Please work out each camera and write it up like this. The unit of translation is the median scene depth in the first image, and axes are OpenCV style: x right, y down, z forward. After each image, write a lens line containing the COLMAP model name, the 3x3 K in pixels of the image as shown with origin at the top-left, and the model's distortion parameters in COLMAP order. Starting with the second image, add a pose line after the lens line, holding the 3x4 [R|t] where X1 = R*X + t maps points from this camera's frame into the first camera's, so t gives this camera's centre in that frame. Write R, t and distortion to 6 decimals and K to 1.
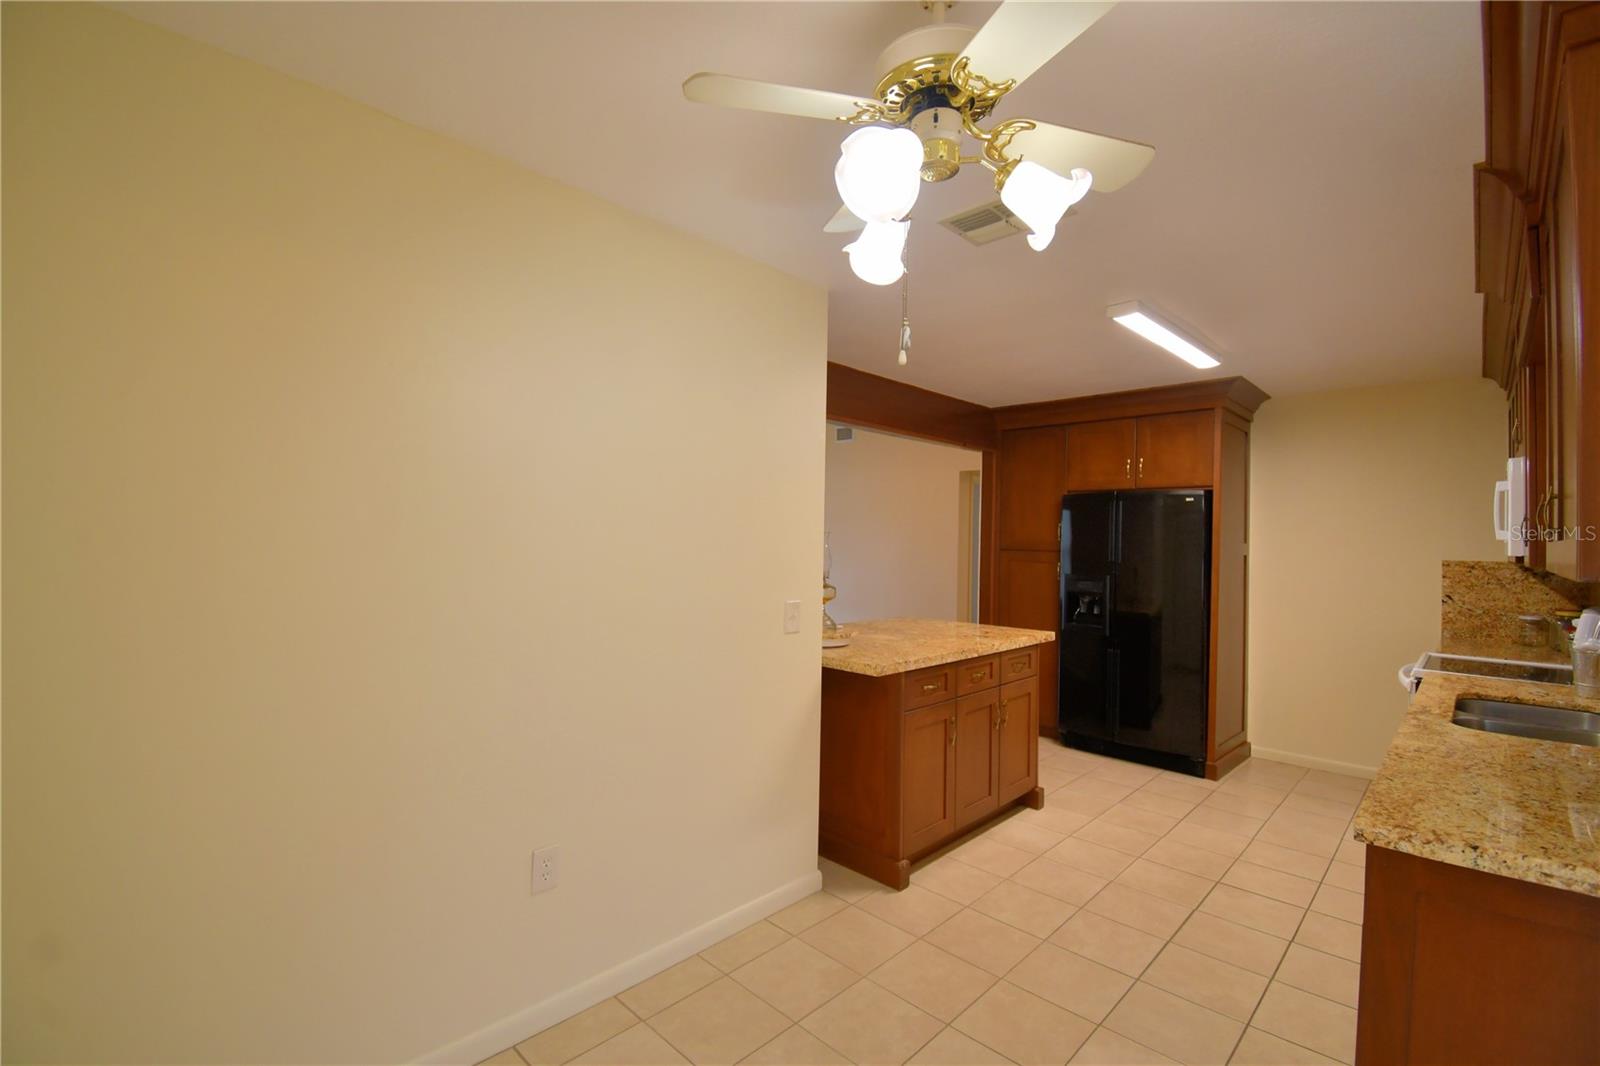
lens RADIAL K [[700.9, 0, 794.1], [0, 700.9, 529.8], [0, 0, 1]] dist [0.023706, -0.028226]
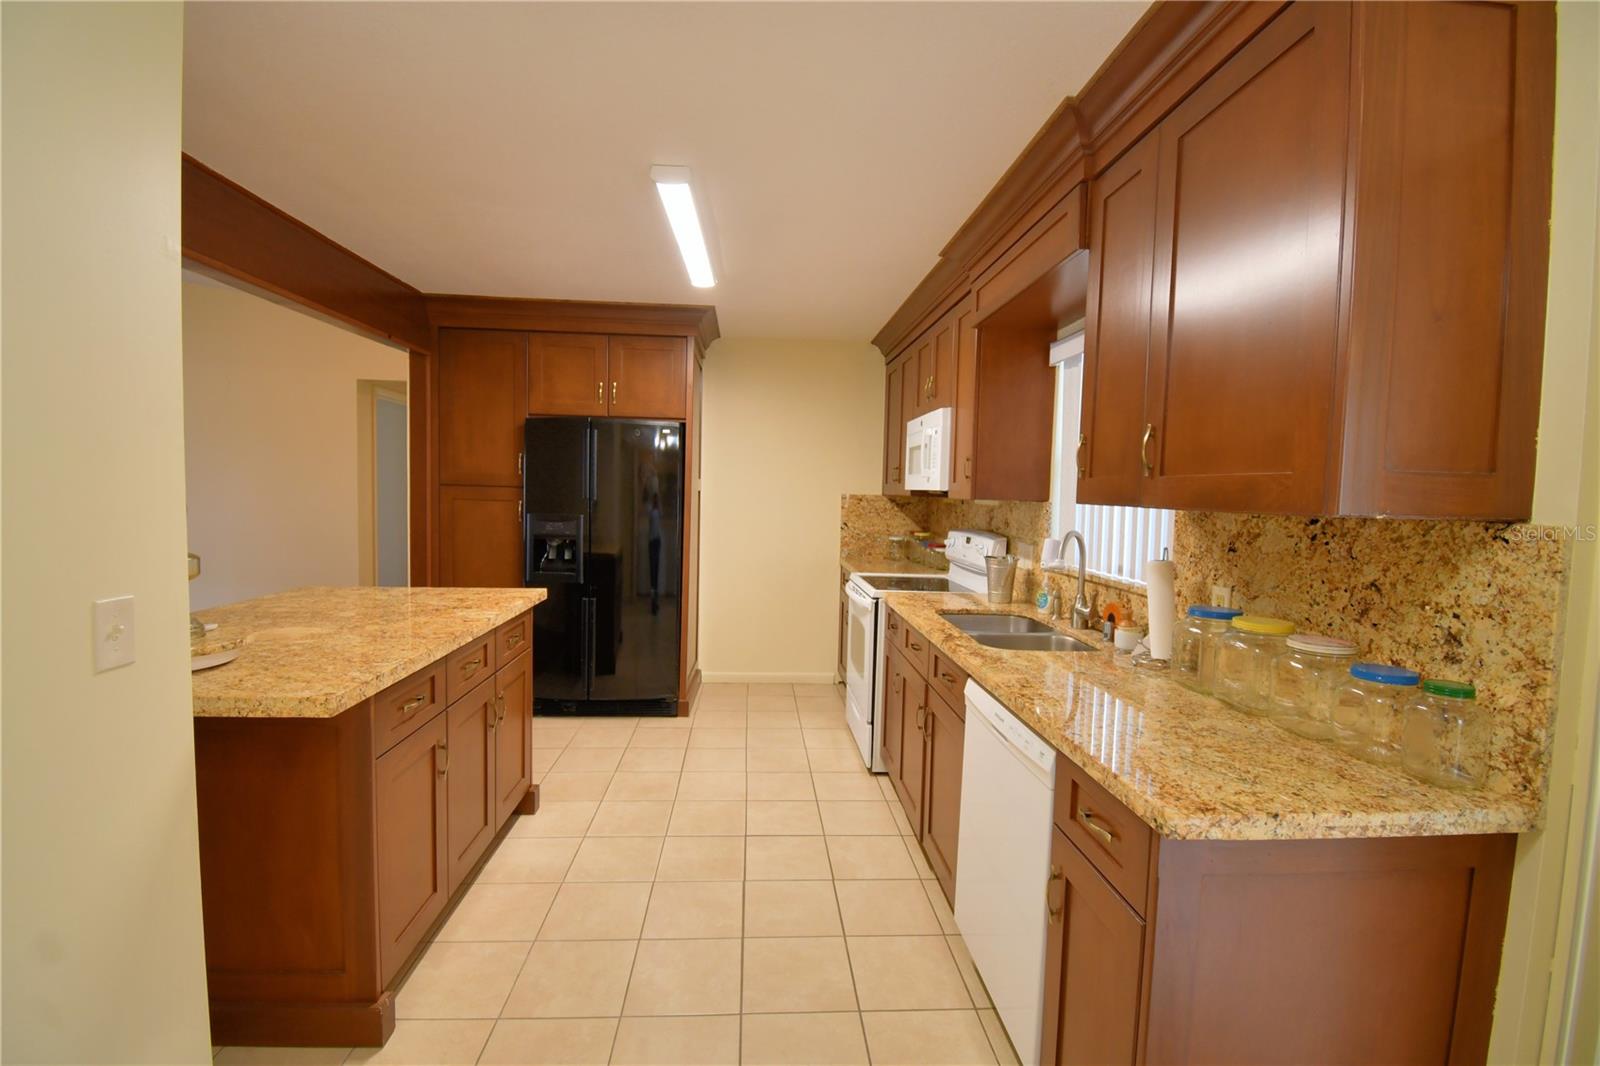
lens RADIAL K [[700.9, 0, 794.1], [0, 700.9, 529.8], [0, 0, 1]] dist [0.023706, -0.028226]
pose [[0.669872, -0.046604, 0.741013, -0.026432], [-0.020940, 0.996445, 0.081598, 0.008345], [-0.742182, -0.070176, 0.666515, 0.258189]]
